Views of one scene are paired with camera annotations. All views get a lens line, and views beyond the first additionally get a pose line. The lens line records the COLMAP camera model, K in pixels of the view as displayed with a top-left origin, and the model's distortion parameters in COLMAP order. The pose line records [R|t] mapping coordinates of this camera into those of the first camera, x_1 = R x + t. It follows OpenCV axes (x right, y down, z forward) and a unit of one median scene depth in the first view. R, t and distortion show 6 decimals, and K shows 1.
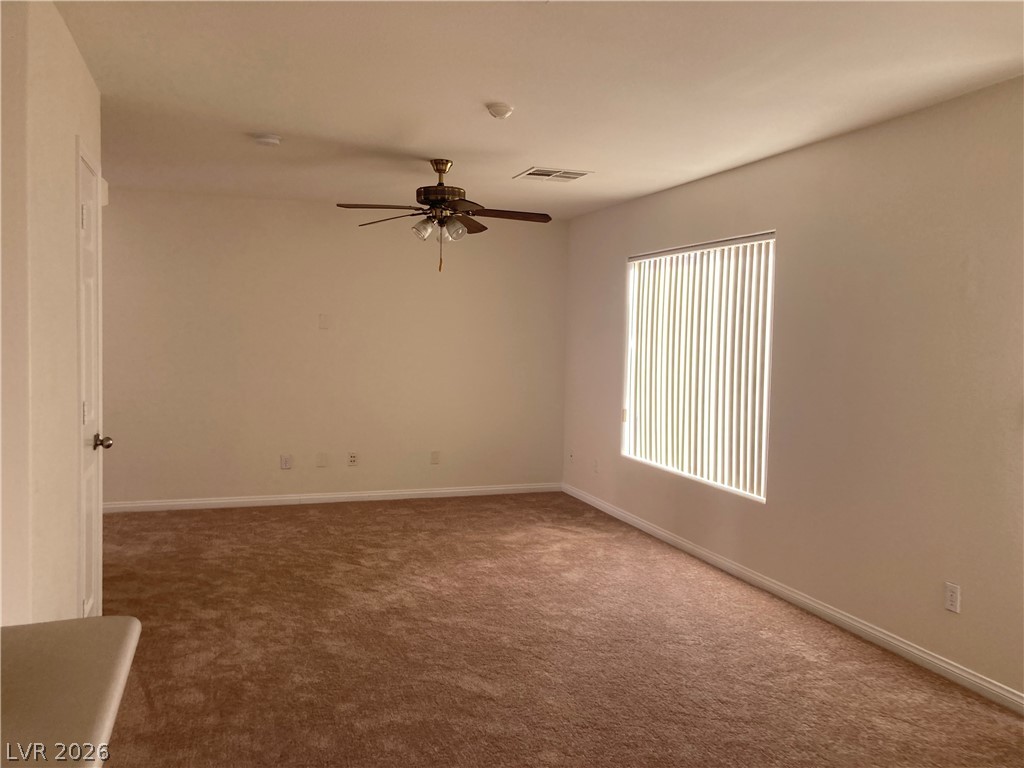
lens RADIAL K [[848.5, 0, 512.0], [0, 848.5, 384.0], [0, 0, 1]] dist [0.028493, -0.002306]
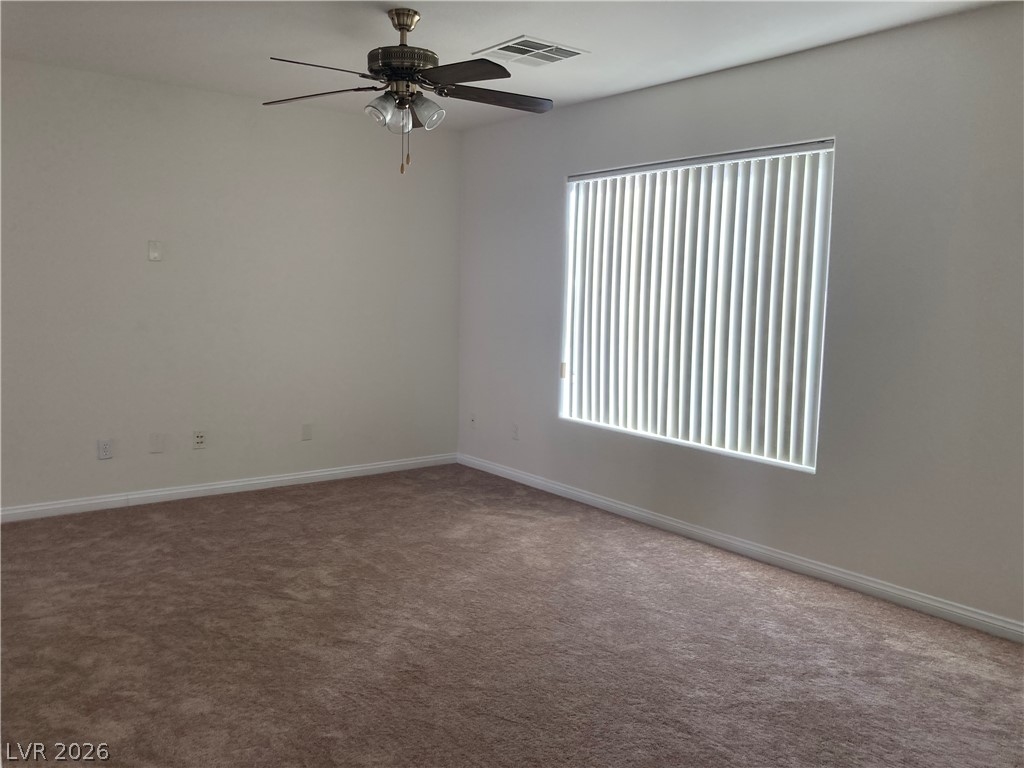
lens RADIAL K [[851.3, 0, 511.5], [0, 851.3, 363.1], [0, 0, 1]] dist [0.005590, 0.018406]
pose [[0.946583, -0.024143, 0.321556, -0.229919], [0.013248, 0.999263, 0.036027, 0.000395], [-0.322189, -0.029843, 0.946205, 0.301626]]
